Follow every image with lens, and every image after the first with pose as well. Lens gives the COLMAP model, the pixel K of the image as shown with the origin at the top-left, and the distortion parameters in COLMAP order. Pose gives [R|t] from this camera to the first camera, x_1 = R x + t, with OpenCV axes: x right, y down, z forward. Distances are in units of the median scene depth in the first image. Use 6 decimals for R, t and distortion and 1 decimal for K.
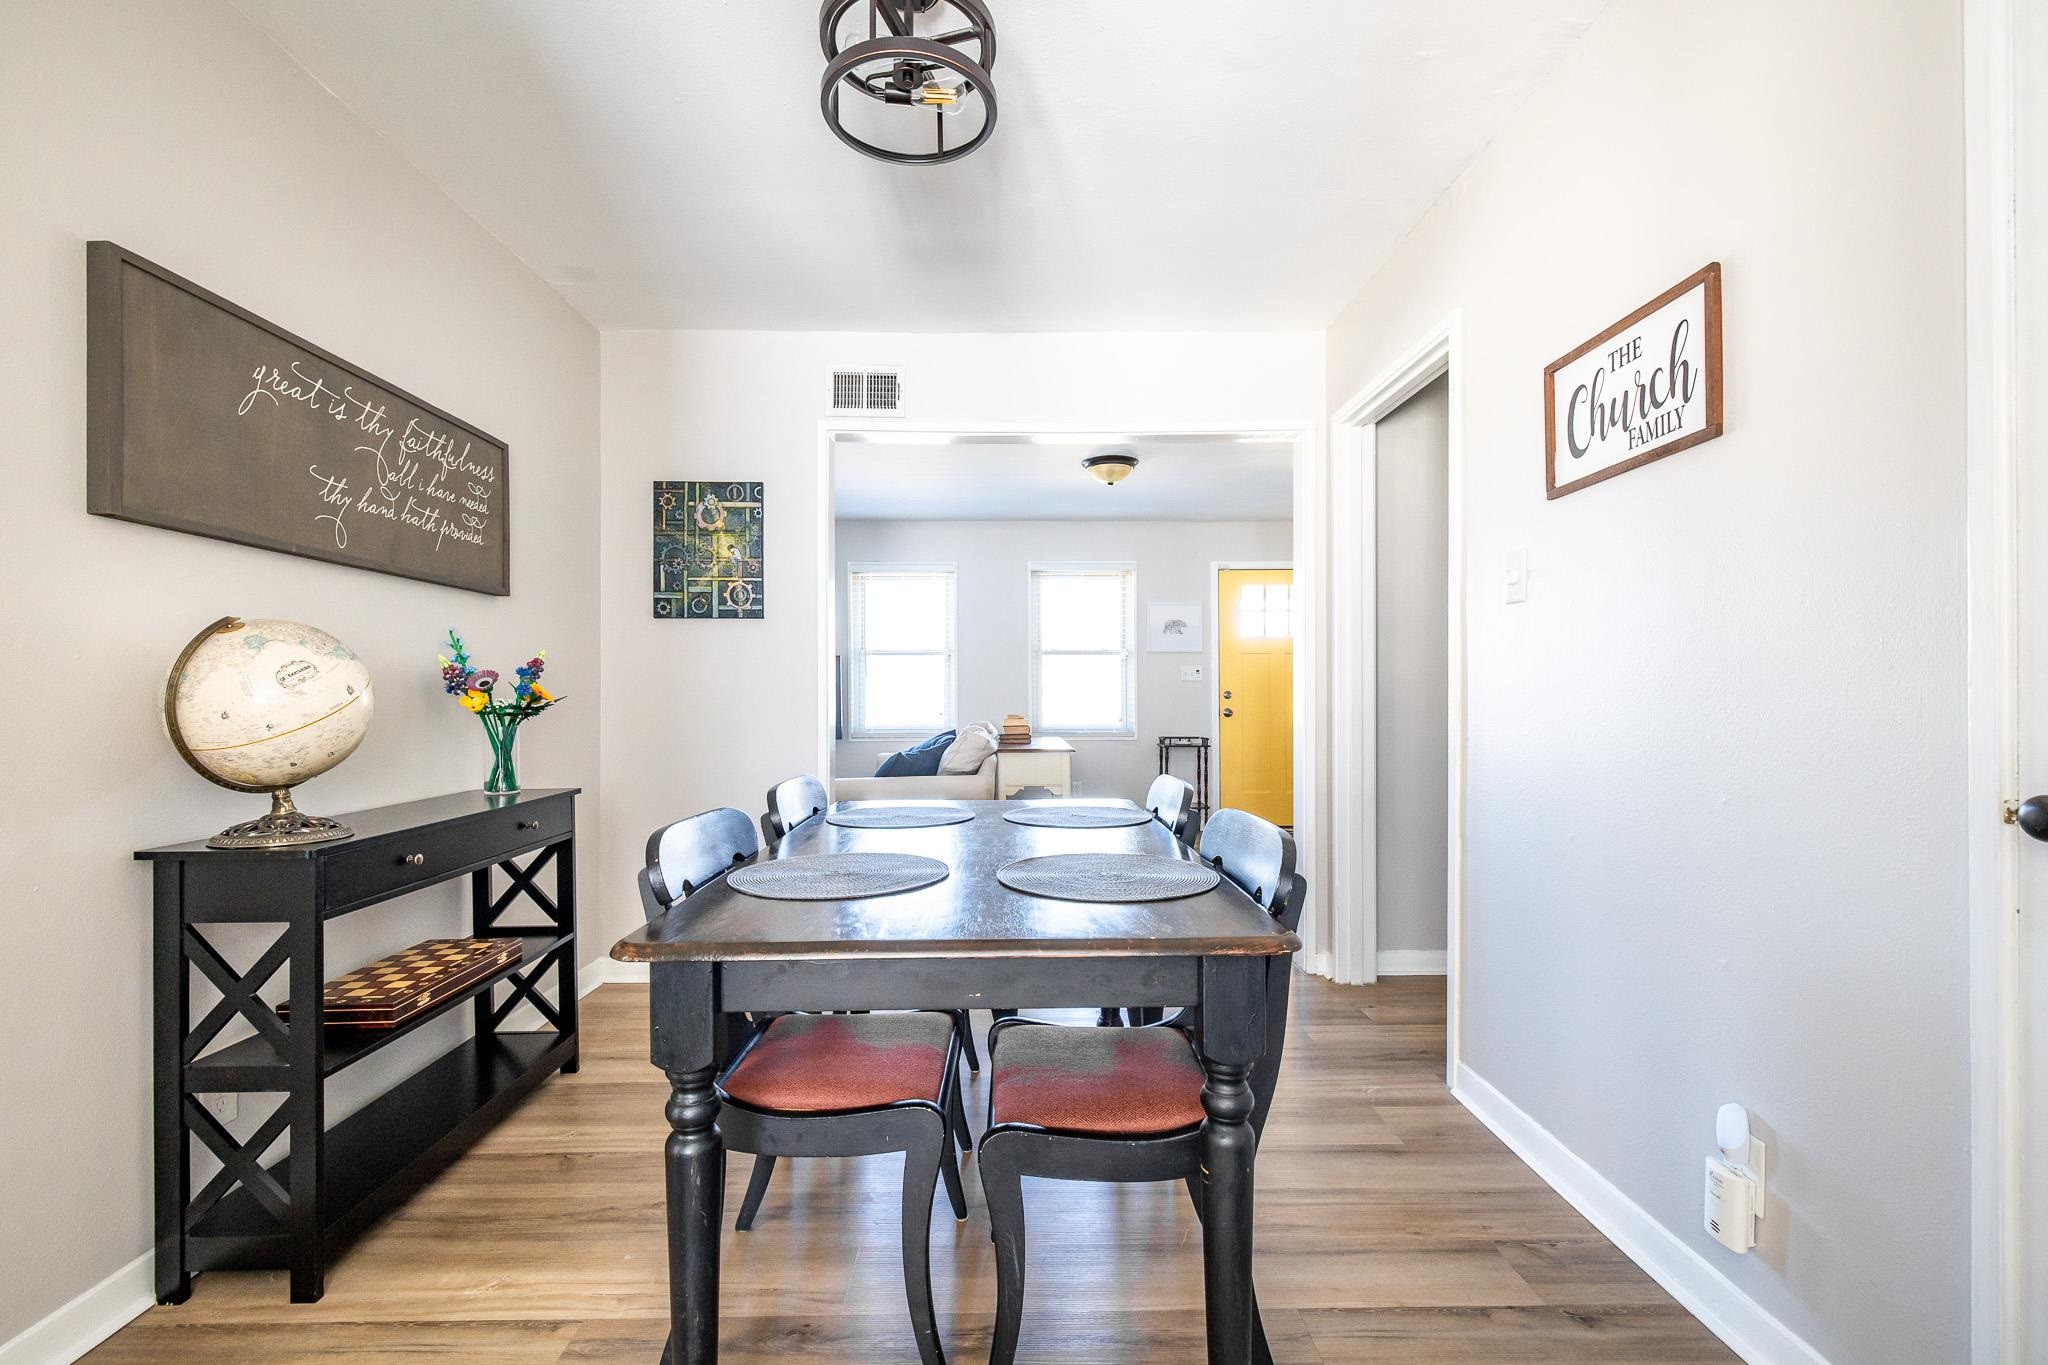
lens RADIAL K [[864.3, 0, 1024.4], [0, 864.3, 691.7], [0, 0, 1]] dist [0.000003, -0.000189]
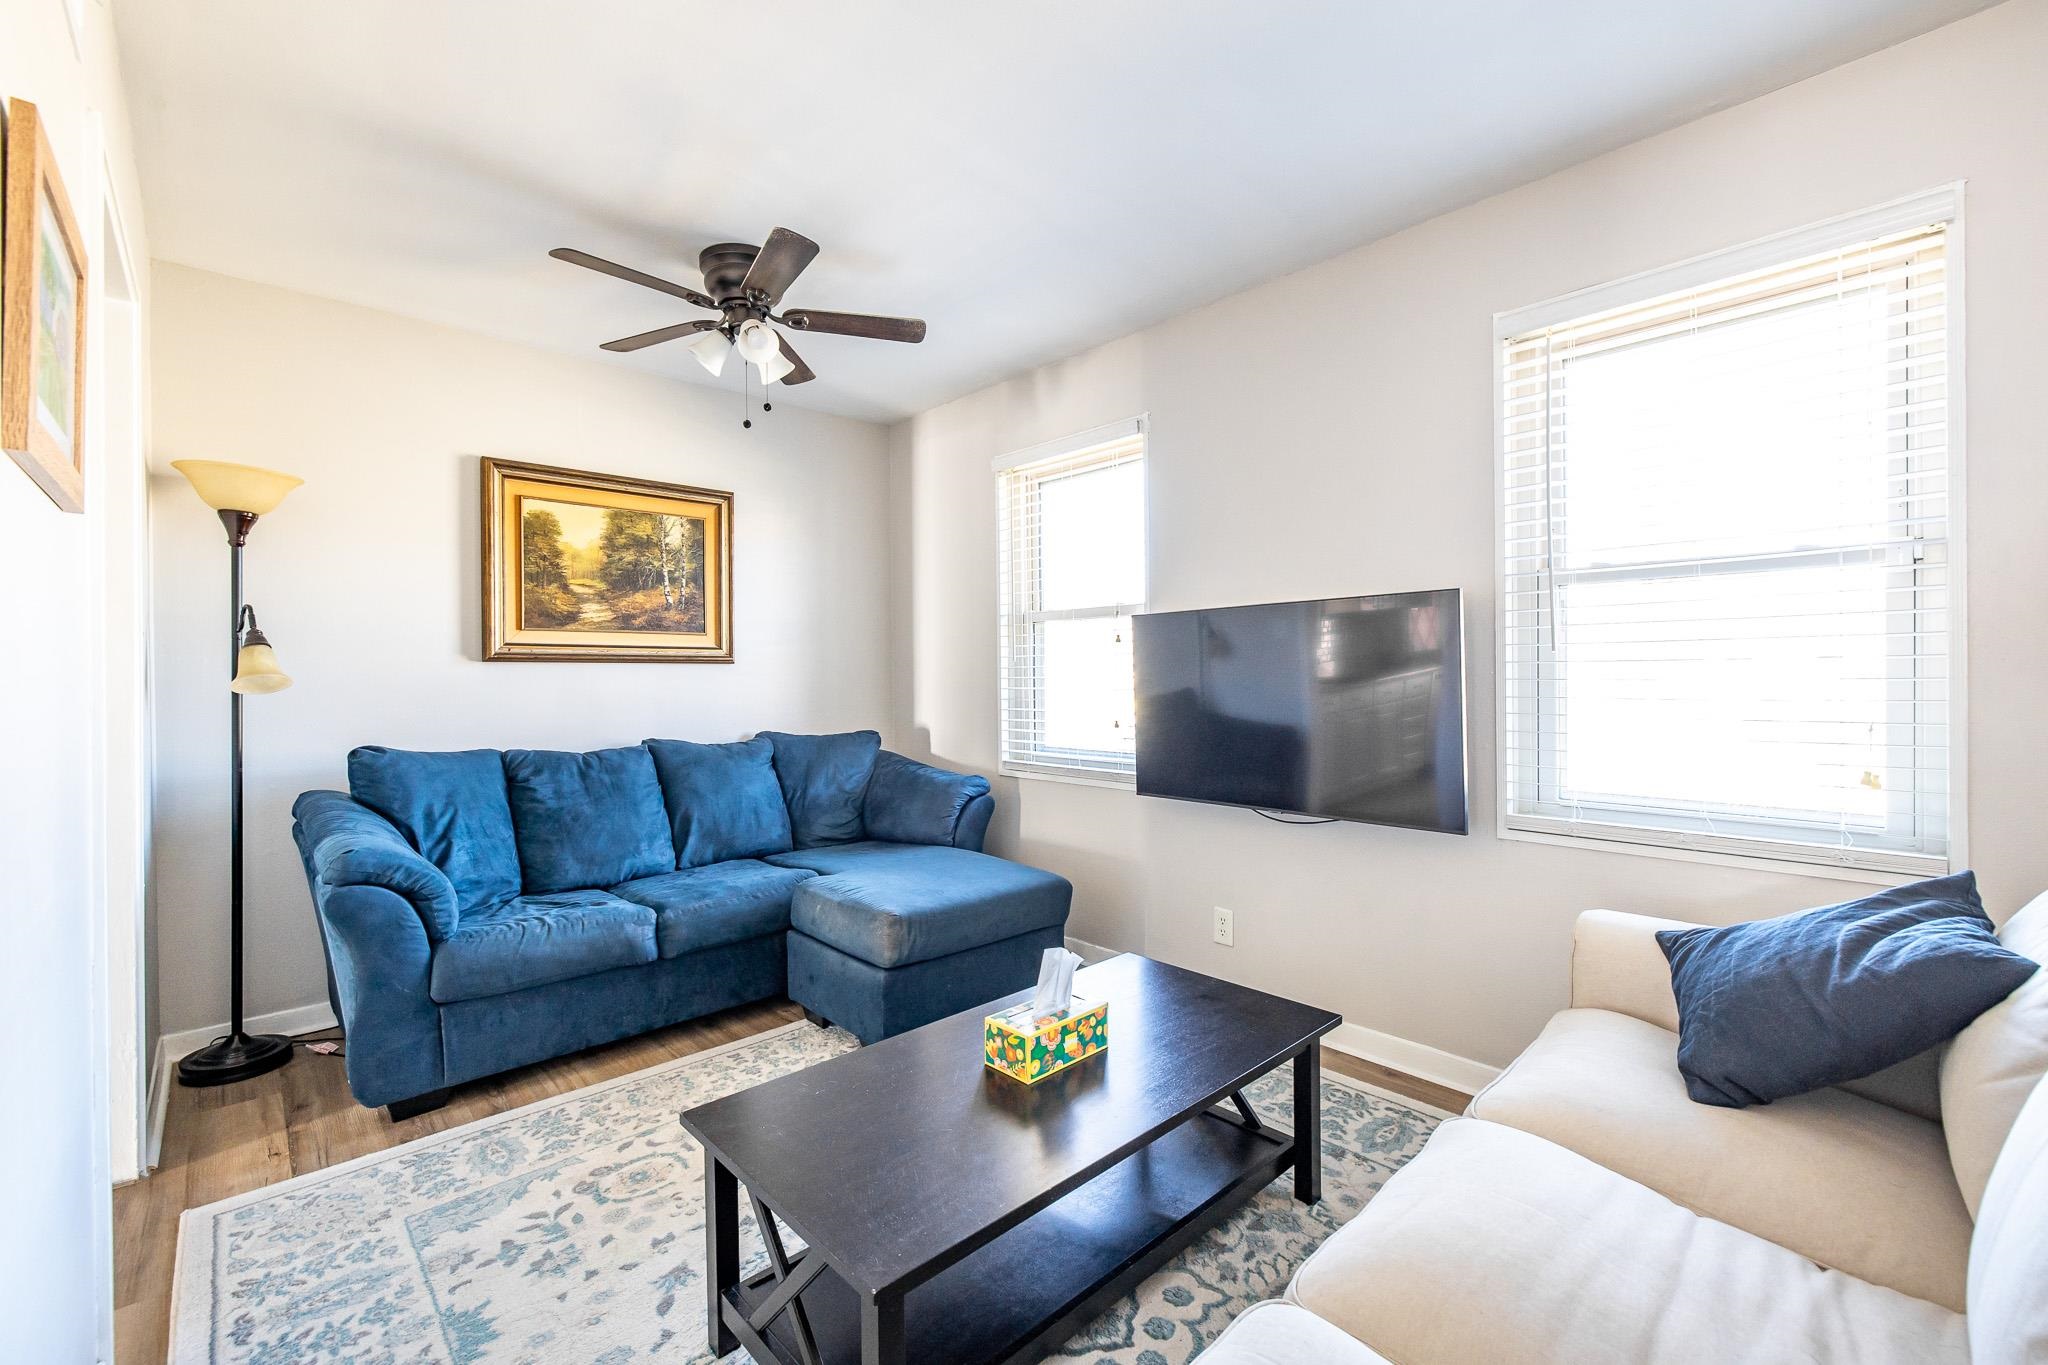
lens RADIAL K [[864.3, 0, 1028.2], [0, 864.3, 673.3], [0, 0, 1]] dist [0.000003, -0.000189]
pose [[0.666494, -0.000270, -0.745510, -0.221374], [0.008477, 0.999938, 0.007217, -0.035838], [0.745462, -0.011130, 0.666455, 1.956258]]
